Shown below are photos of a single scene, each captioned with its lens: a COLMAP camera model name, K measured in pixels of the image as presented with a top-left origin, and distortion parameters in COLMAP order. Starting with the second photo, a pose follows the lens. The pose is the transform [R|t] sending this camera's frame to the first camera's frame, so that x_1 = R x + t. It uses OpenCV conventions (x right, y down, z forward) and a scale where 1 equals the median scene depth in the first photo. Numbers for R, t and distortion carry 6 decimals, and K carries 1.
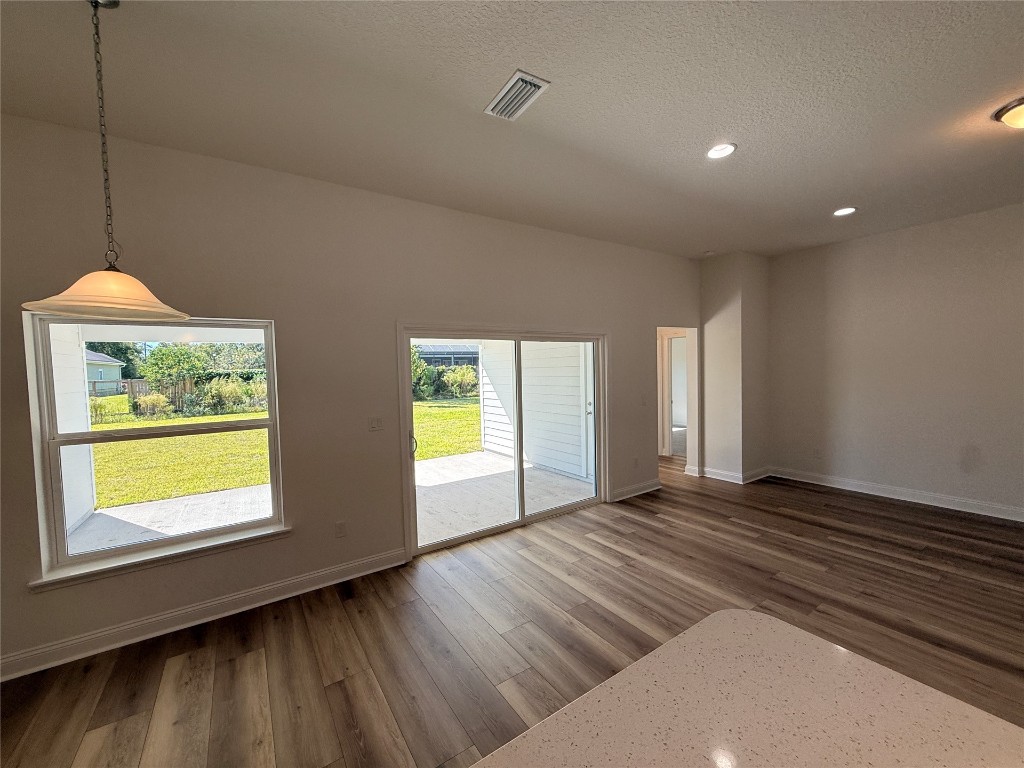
lens RADIAL K [[407.3, 0, 512.0], [0, 407.3, 384.0], [0, 0, 1]] dist [0.001232, -0.000072]
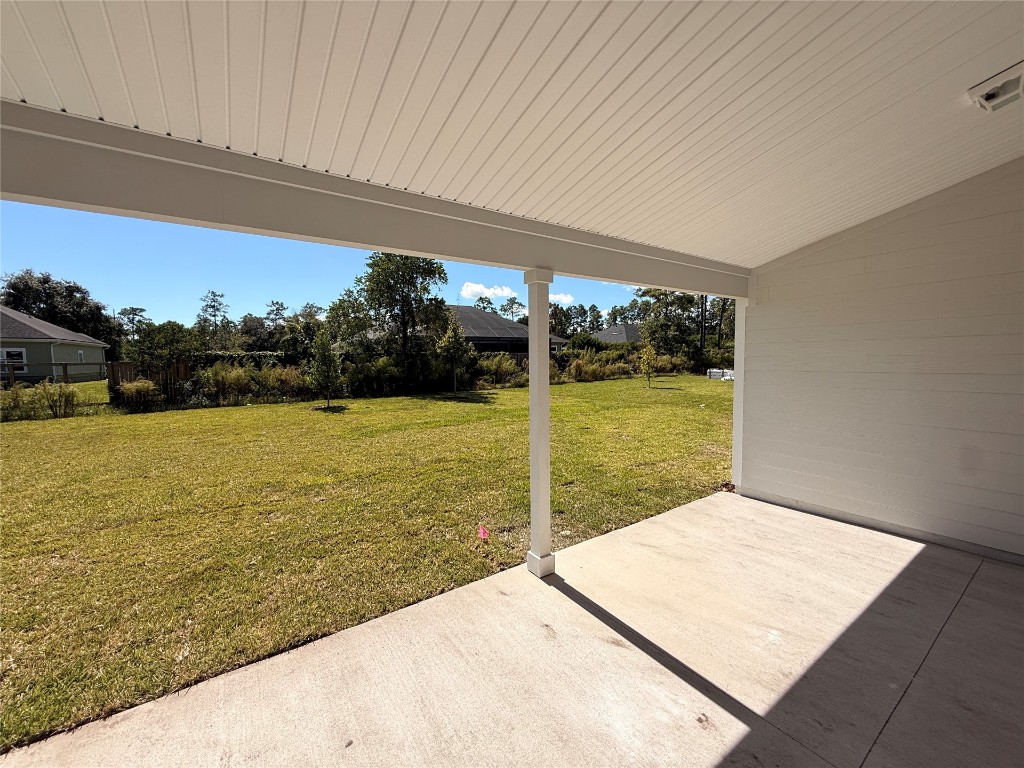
lens RADIAL K [[407.3, 0, 512.0], [0, 407.3, 384.0], [0, 0, 1]] dist [0.001232, -0.000072]
pose [[0.999788, 0.013767, 0.015291, -0.159438], [-0.014126, 0.999622, 0.023589, 0.003359], [-0.014960, -0.023800, 0.999605, 0.187509]]
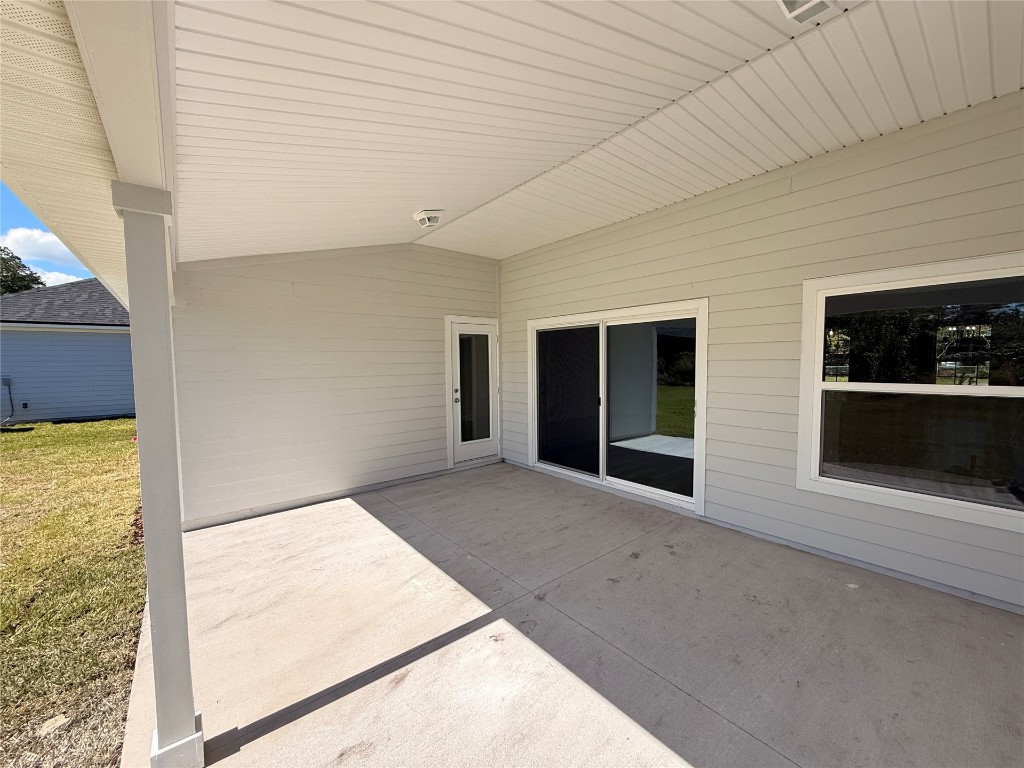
lens RADIAL K [[407.3, 0, 512.0], [0, 407.3, 384.0], [0, 0, 1]] dist [0.001232, -0.000072]
pose [[-0.096828, -0.026278, 0.994954, -0.224580], [0.050092, 0.998256, 0.031240, 0.002395], [-0.994040, 0.052865, -0.095342, 0.270412]]
